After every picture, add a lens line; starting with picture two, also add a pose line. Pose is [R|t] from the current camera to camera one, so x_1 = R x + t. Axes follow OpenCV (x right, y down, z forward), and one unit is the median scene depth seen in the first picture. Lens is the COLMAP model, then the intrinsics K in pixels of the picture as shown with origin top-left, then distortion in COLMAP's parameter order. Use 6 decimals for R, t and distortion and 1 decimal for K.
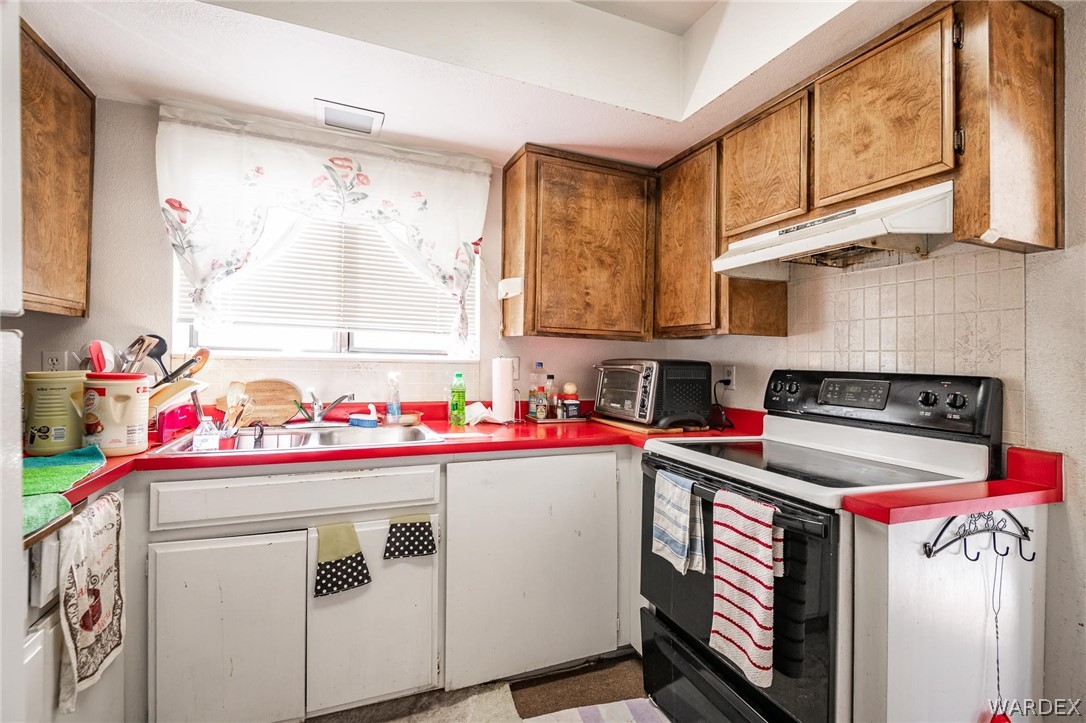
lens RADIAL K [[499.2, 0, 544.3], [0, 499.2, 337.3], [0, 0, 1]] dist [0.030736, -0.023433]
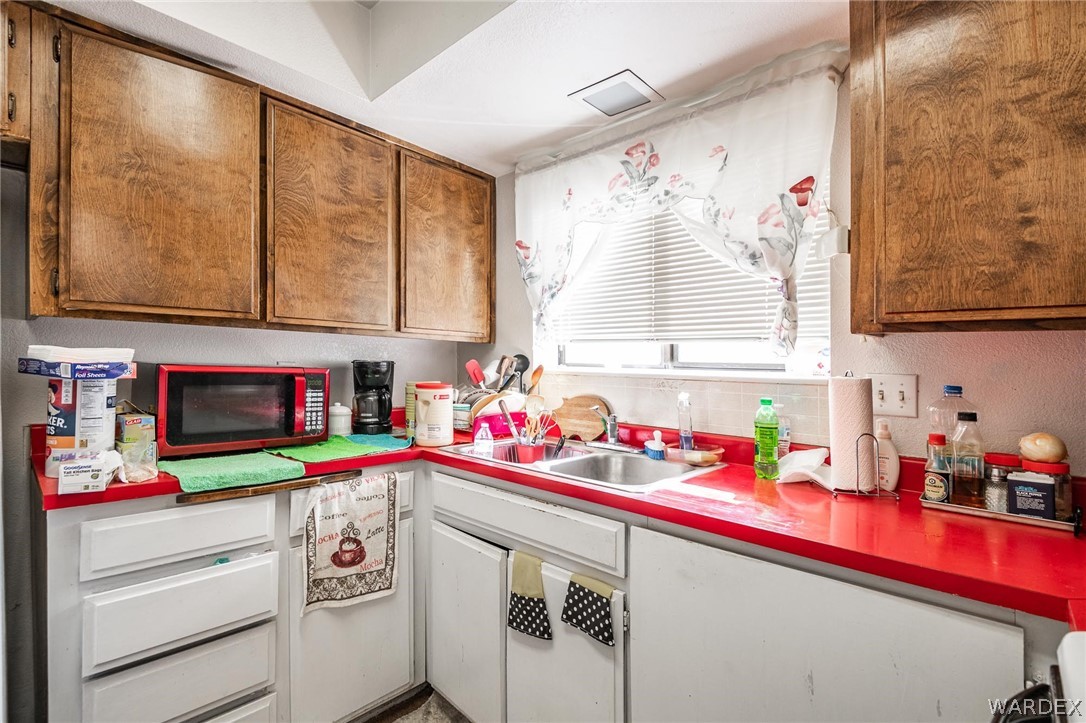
lens RADIAL K [[494.1, 0, 543.0], [0, 494.1, 361.5], [0, 0, 1]] dist [0.034335, -0.022648]
pose [[0.419718, -0.020738, -0.907418, 0.333188], [0.027632, 0.999568, -0.010063, 0.025077], [0.907234, -0.020851, 0.420109, 0.526244]]
